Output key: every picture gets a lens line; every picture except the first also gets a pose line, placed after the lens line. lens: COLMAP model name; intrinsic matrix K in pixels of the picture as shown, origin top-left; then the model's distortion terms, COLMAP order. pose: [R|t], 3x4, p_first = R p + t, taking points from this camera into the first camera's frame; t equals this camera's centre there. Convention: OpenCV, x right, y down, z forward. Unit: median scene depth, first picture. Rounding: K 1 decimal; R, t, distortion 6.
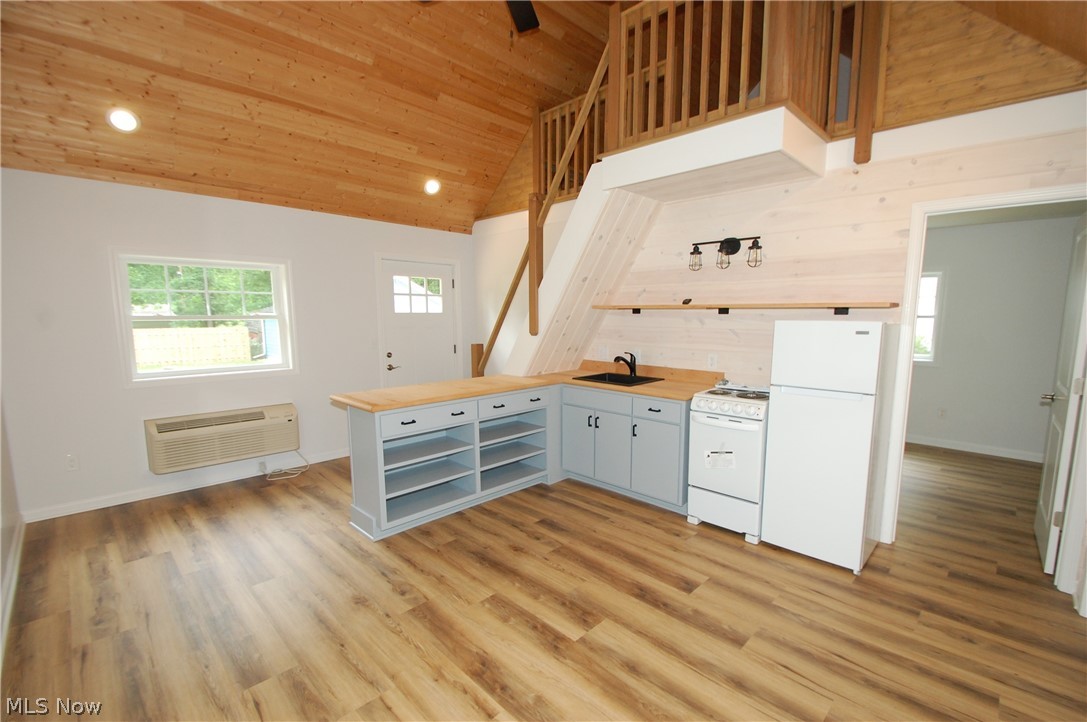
lens RADIAL K [[476.1, 0, 559.7], [0, 476.1, 380.0], [0, 0, 1]] dist [0.014943, -0.017119]
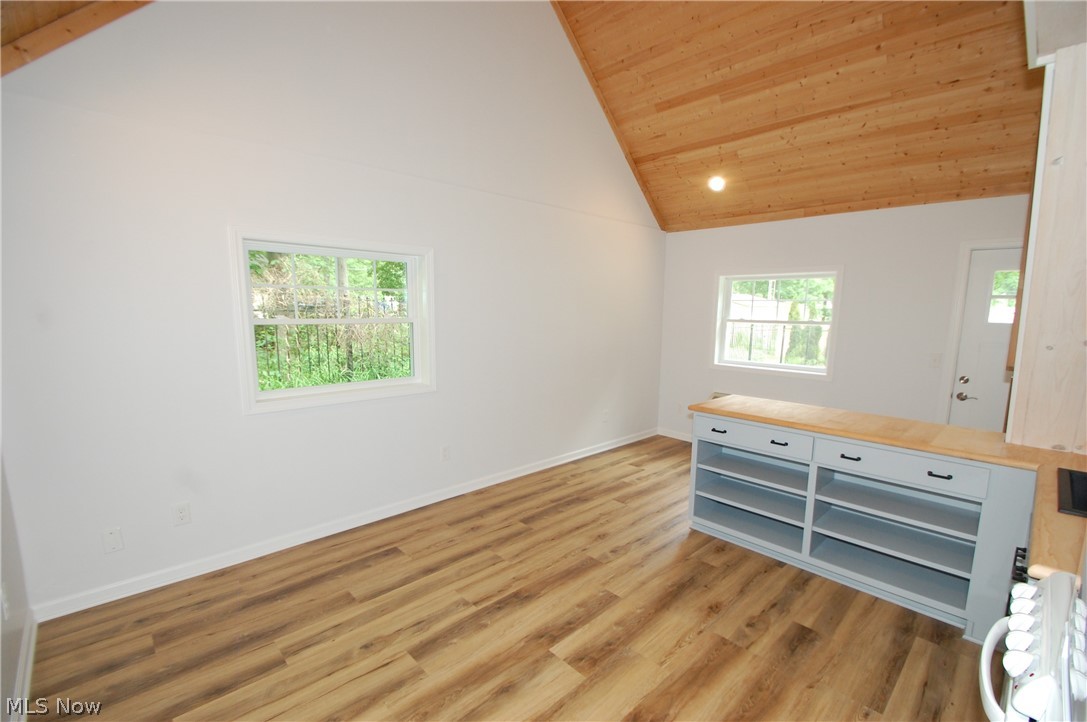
lens RADIAL K [[476.1, 0, 559.7], [0, 476.1, 380.0], [0, 0, 1]] dist [0.014943, -0.017119]
pose [[-0.027826, 0.147493, -0.988672, 0.706728], [-0.154732, 0.976498, 0.150031, -0.120297], [0.987565, 0.157154, -0.004350, 0.705692]]
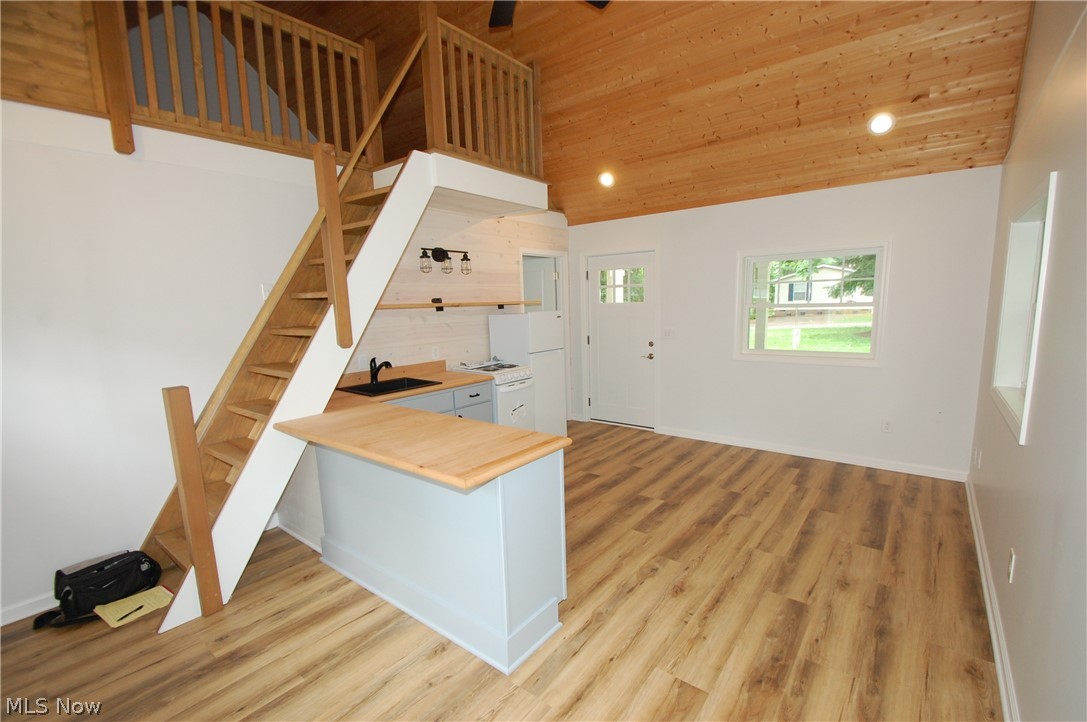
lens RADIAL K [[476.1, 0, 559.7], [0, 476.1, 380.0], [0, 0, 1]] dist [0.014943, -0.017119]
pose [[-0.116584, -0.158342, 0.980477, -1.131102], [0.165552, 0.970300, 0.176383, -0.168376], [-0.979286, 0.182883, -0.086907, 1.075880]]
